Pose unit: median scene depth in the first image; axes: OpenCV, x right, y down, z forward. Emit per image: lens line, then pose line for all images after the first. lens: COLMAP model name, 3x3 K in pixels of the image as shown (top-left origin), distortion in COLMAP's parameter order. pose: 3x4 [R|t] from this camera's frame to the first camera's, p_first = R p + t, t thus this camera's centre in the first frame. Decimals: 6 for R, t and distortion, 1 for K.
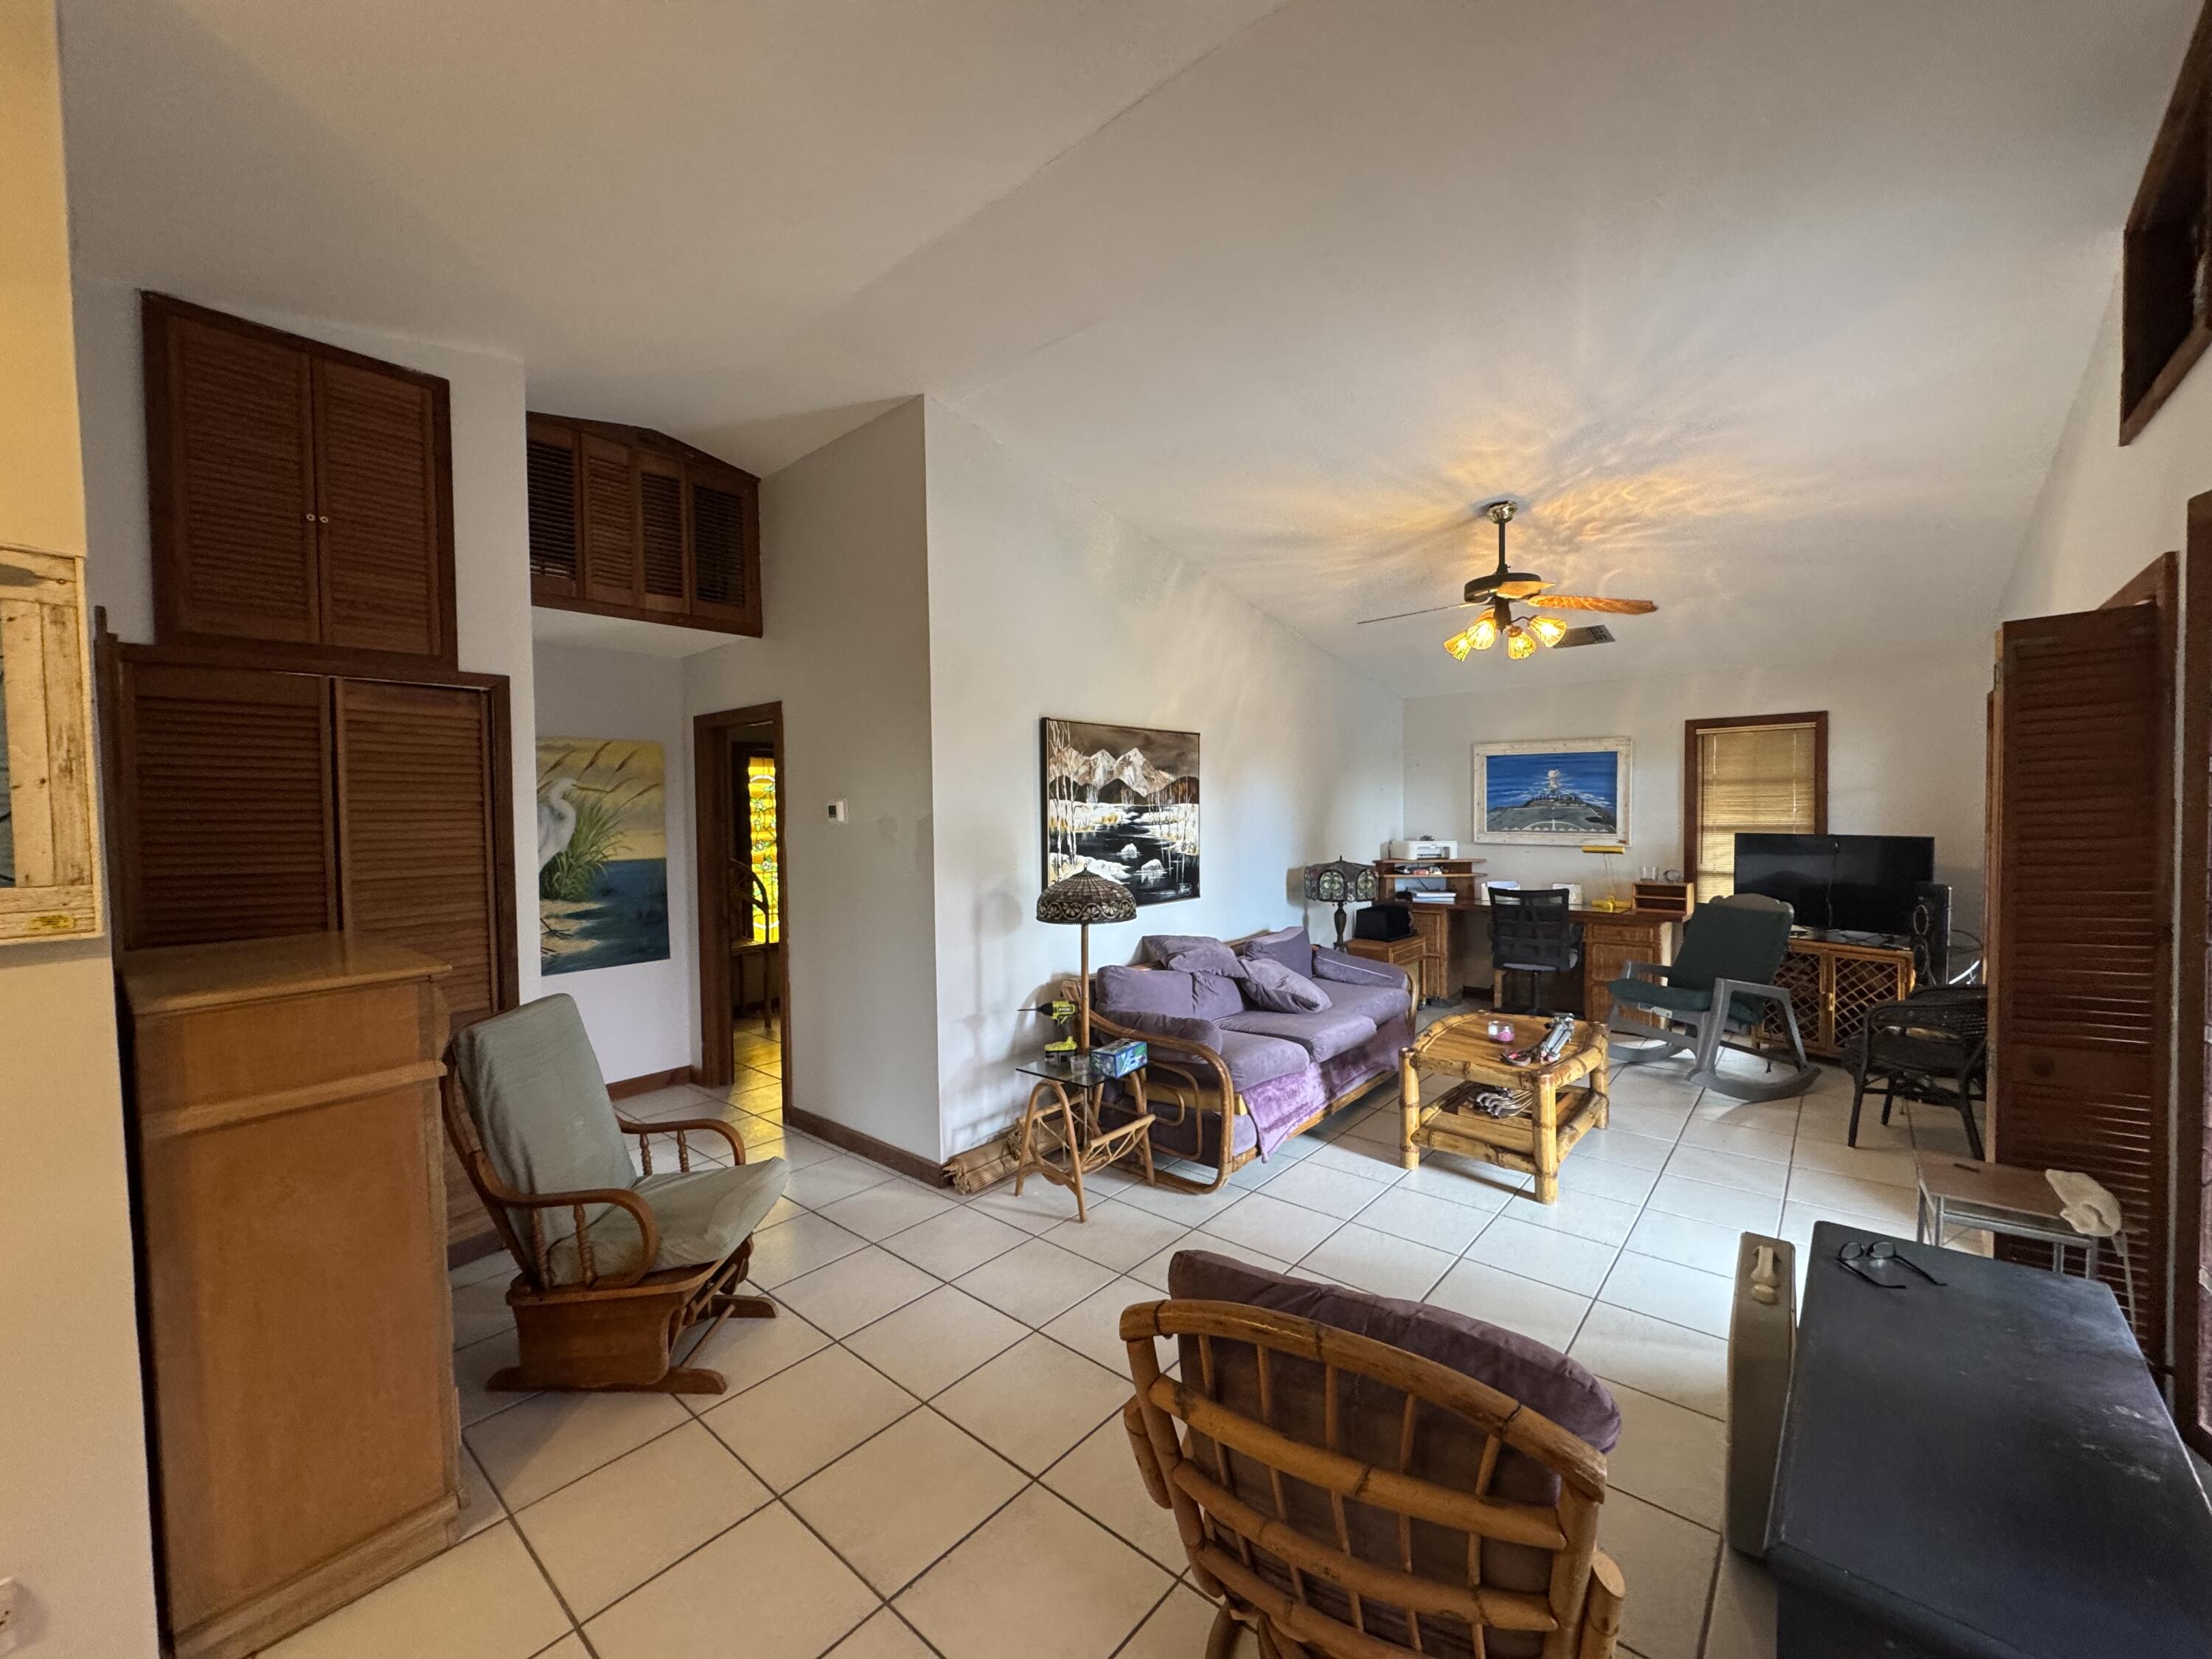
lens RADIAL K [[876.9, 0, 1103.1], [0, 876.9, 835.0], [0, 0, 1]] dist [-0.003154, 0.000657]
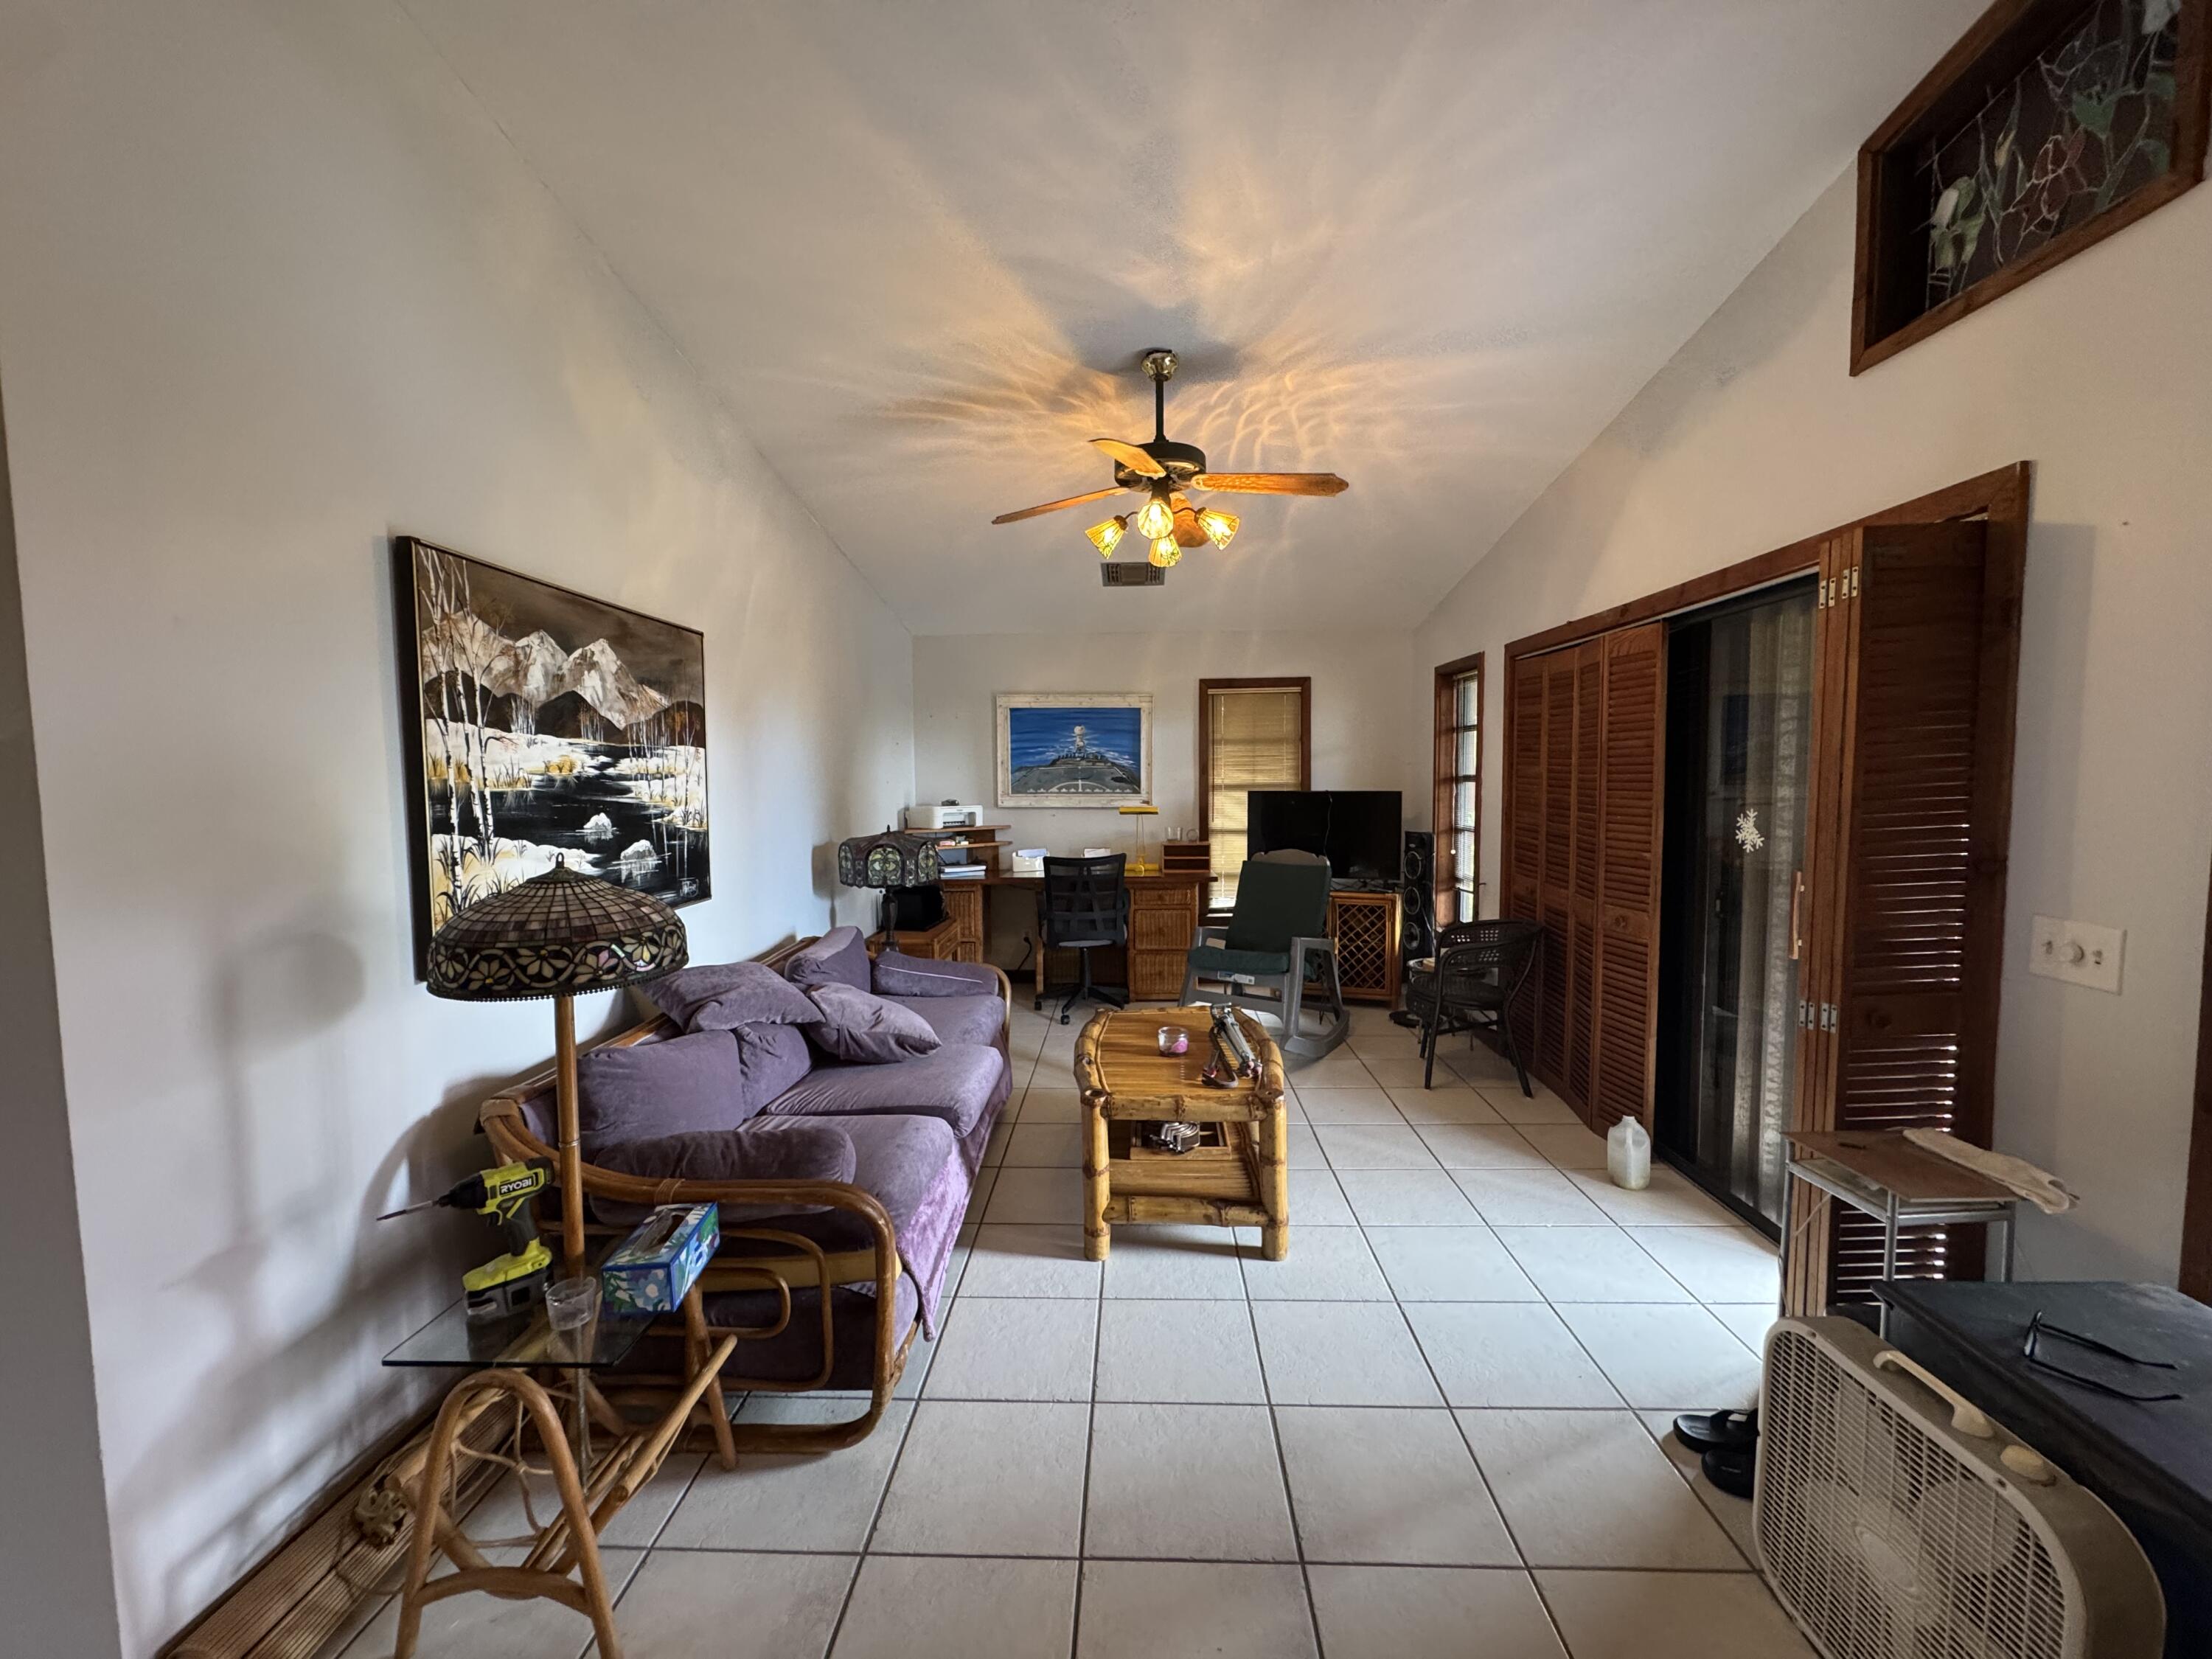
lens RADIAL K [[876.9, 0, 1104.9], [0, 876.9, 829.5], [0, 0, 1]] dist [-0.003154, 0.000657]
pose [[0.779219, -0.035433, 0.625750, -0.068890], [0.021005, 0.999316, 0.030430, 0.010571], [-0.626400, -0.010567, 0.779430, 0.391758]]
